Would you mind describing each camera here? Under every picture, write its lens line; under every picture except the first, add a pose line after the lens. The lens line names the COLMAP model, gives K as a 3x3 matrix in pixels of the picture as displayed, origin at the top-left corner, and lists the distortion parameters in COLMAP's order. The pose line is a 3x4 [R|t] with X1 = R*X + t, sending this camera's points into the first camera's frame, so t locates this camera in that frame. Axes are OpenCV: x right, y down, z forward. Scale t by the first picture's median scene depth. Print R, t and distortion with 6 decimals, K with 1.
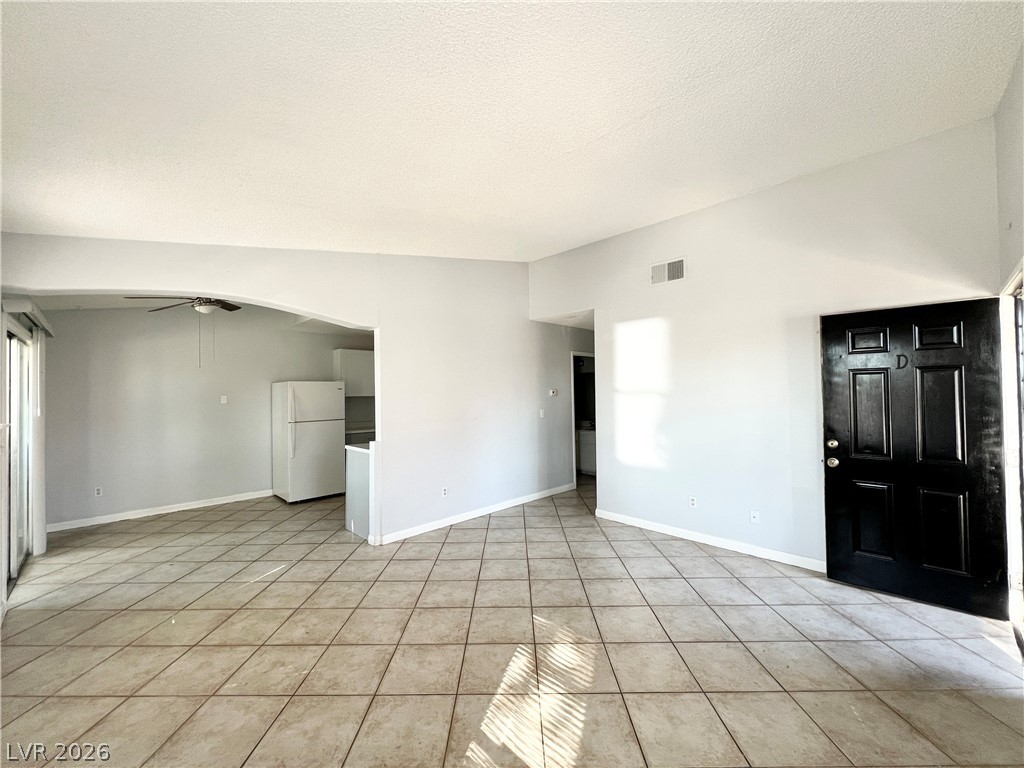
lens RADIAL K [[410.6, 0, 508.2], [0, 410.6, 386.4], [0, 0, 1]] dist [0.000110, 0.000730]
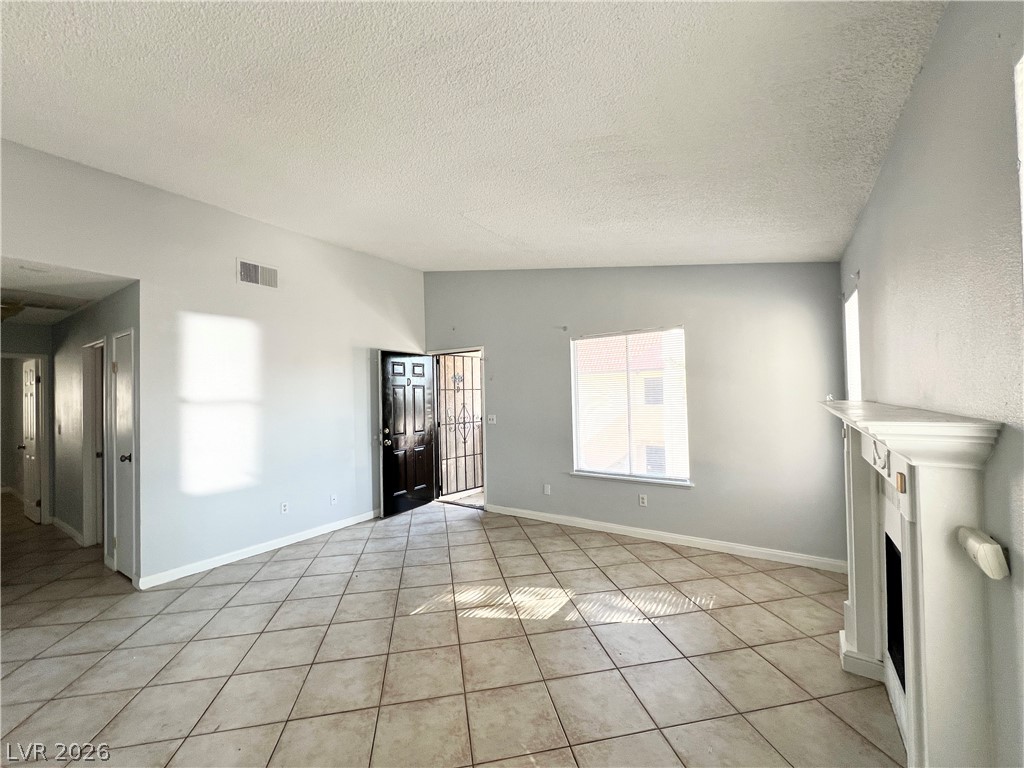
lens RADIAL K [[410.6, 0, 512.4], [0, 410.6, 387.3], [0, 0, 1]] dist [0.000110, 0.000730]
pose [[-0.199820, 0.036633, 0.979148, -0.736506], [0.015197, 0.999297, -0.034285, 0.025771], [-0.979715, 0.008030, -0.200236, 0.697789]]
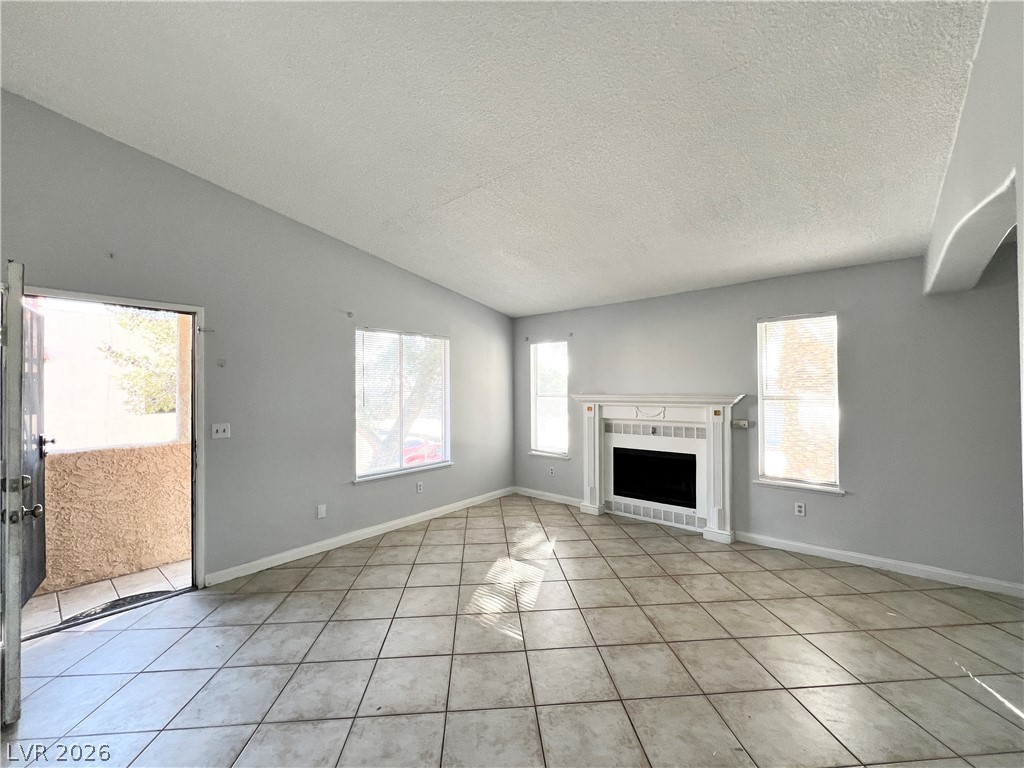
lens RADIAL K [[410.6, 0, 509.1], [0, 410.6, 387.7], [0, 0, 1]] dist [0.000110, 0.000730]
pose [[-0.996136, 0.022911, -0.084783, 0.110875], [0.024180, 0.999610, -0.013969, 0.022741], [0.084429, -0.015965, -0.996302, 1.378507]]
